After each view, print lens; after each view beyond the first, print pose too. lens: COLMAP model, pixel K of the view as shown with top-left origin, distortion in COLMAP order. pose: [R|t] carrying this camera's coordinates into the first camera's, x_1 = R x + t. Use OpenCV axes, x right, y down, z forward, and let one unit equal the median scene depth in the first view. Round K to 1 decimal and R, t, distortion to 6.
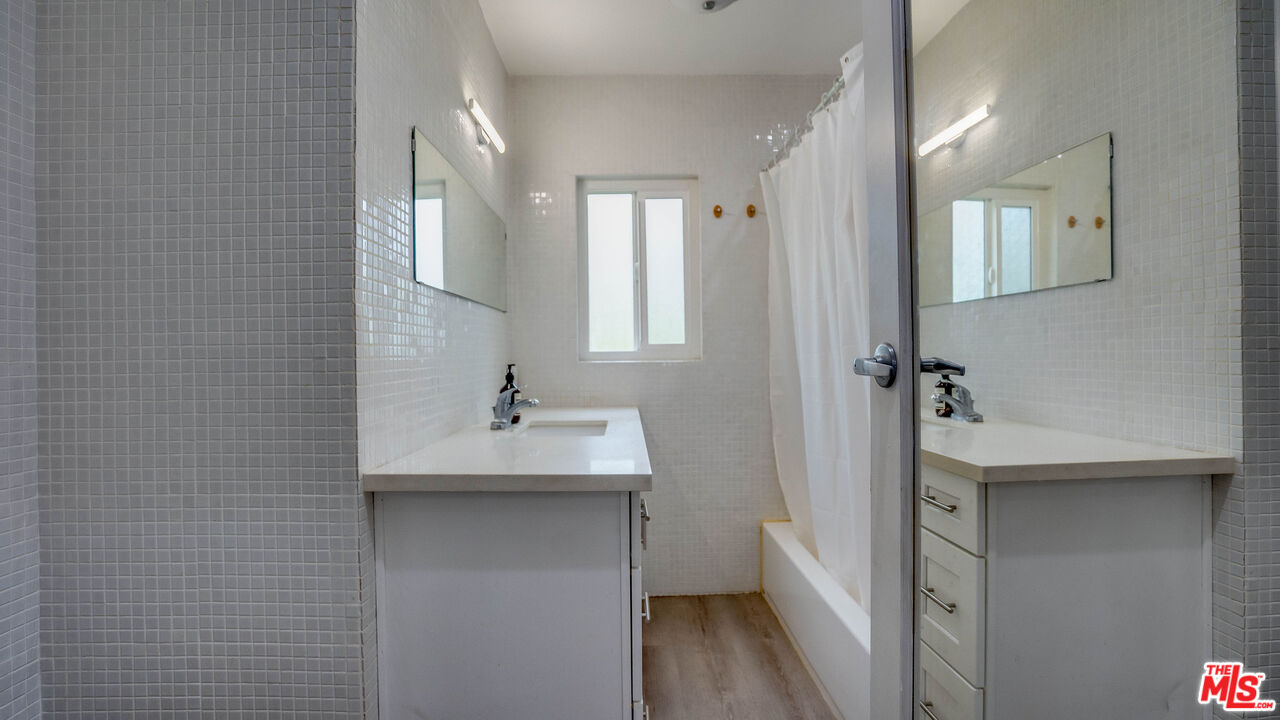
lens RADIAL K [[607.7, 0, 635.3], [0, 607.7, 349.9], [0, 0, 1]] dist [-0.035331, 0.015942]
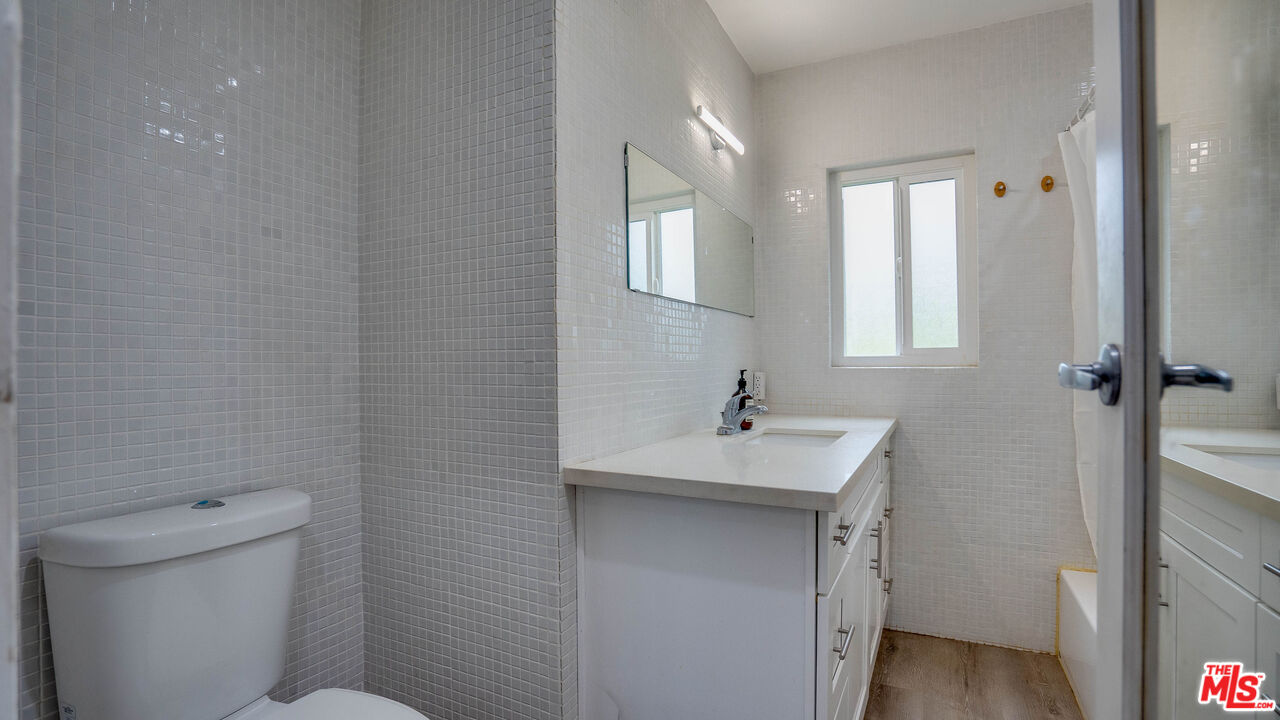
lens RADIAL K [[611.0, 0, 632.7], [0, 611.0, 363.5], [0, 0, 1]] dist [-0.062189, 0.042317]
pose [[0.885129, 0.006246, -0.465304, 0.177331], [-0.000099, 0.999912, 0.013234, 0.001775], [0.465346, -0.011668, 0.885052, 0.079592]]
